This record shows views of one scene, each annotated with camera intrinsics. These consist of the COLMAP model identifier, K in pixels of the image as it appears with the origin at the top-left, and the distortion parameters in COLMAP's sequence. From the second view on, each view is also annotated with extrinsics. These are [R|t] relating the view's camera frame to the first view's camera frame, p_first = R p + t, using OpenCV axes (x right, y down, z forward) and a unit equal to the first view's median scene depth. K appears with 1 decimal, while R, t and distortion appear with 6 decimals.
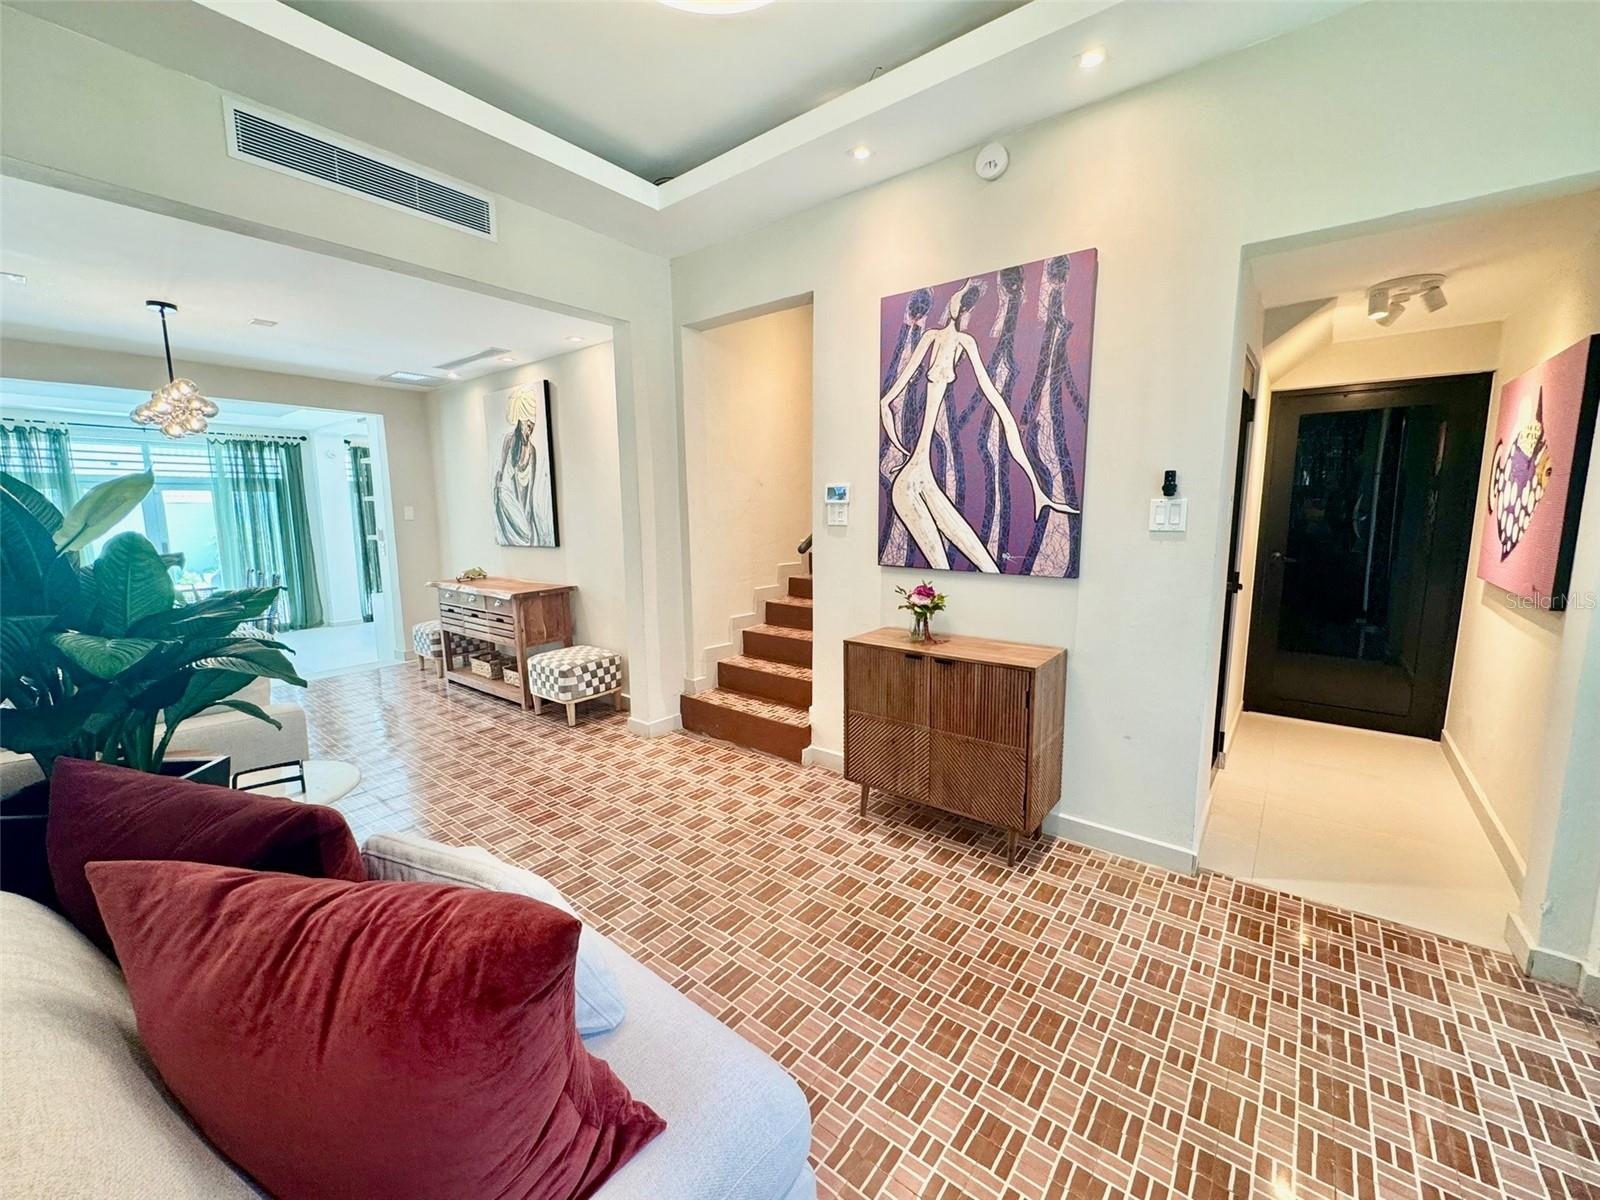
lens RADIAL K [[639.1, 0, 799.7], [0, 639.1, 597.9], [0, 0, 1]] dist [-0.002681, -0.000025]
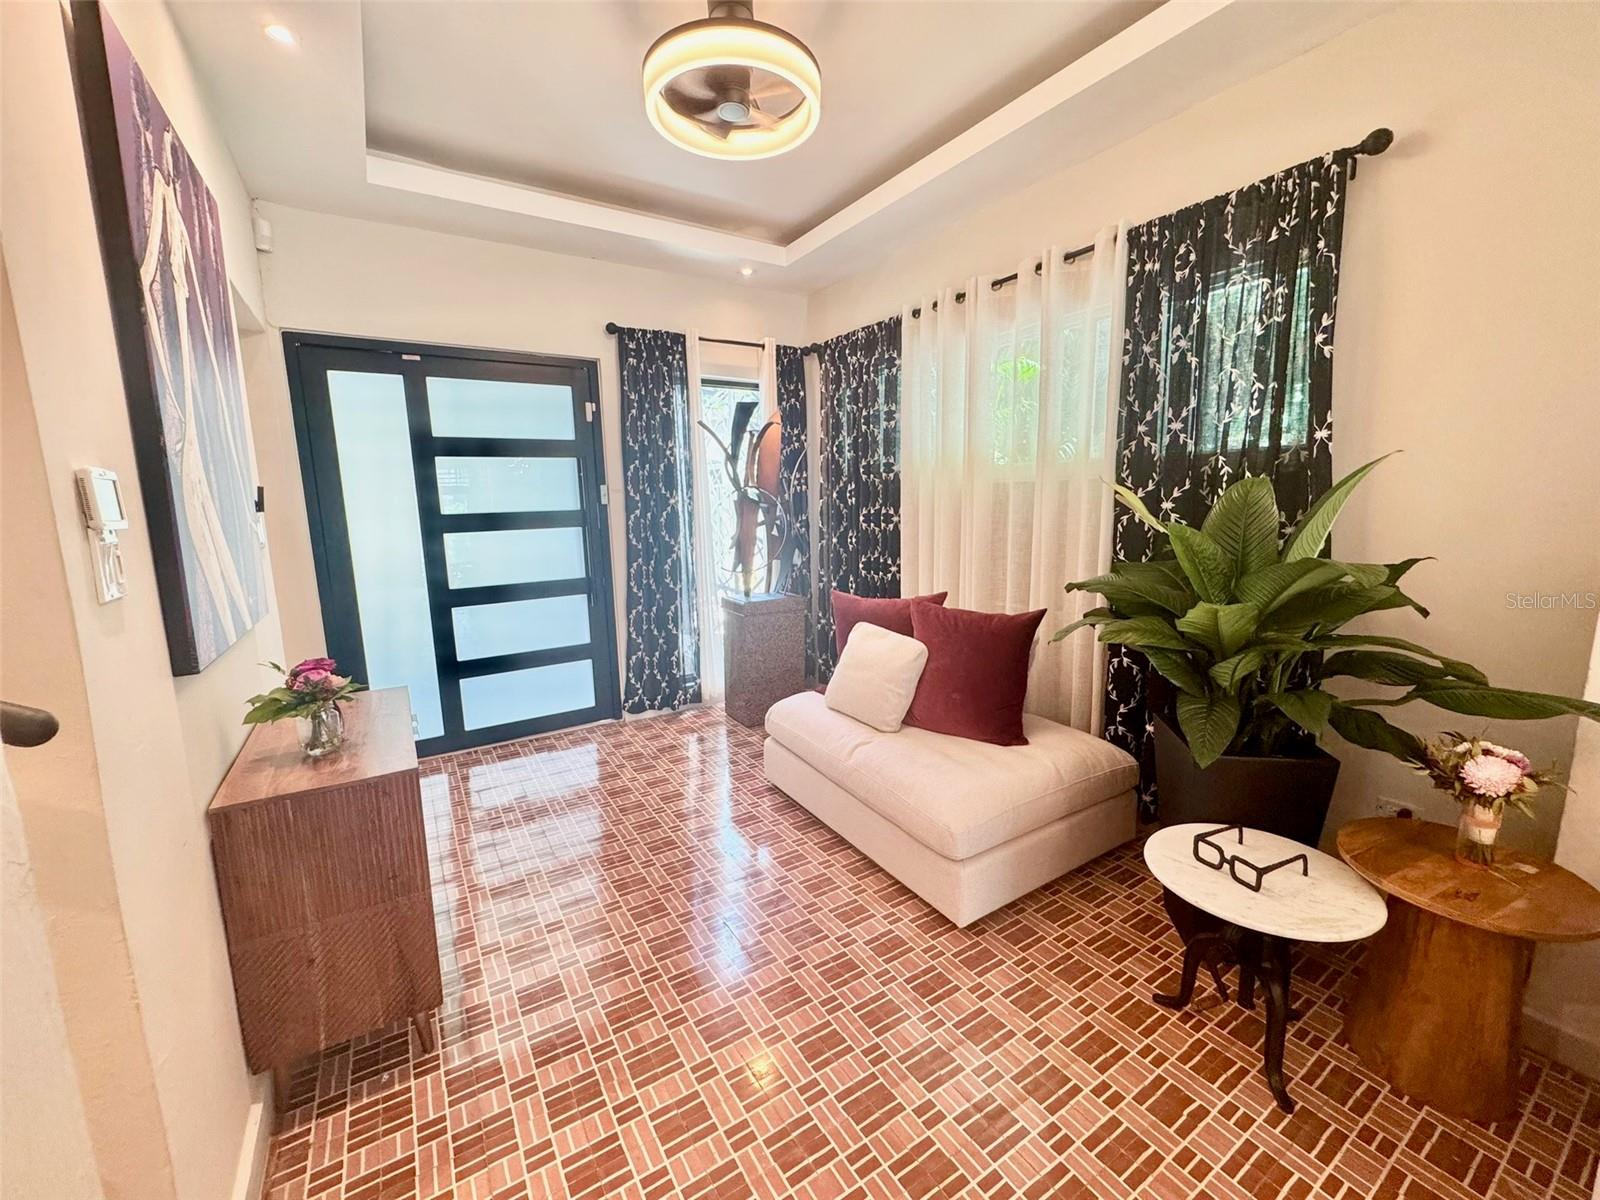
lens RADIAL K [[639.1, 0, 802.0], [0, 639.1, 599.4], [0, 0, 1]] dist [-0.002681, -0.000025]
pose [[-0.947680, -0.026833, 0.318091, -0.300644], [0.069043, 0.955645, 0.286314, -0.149179], [-0.311665, 0.293296, -0.903793, 0.977457]]
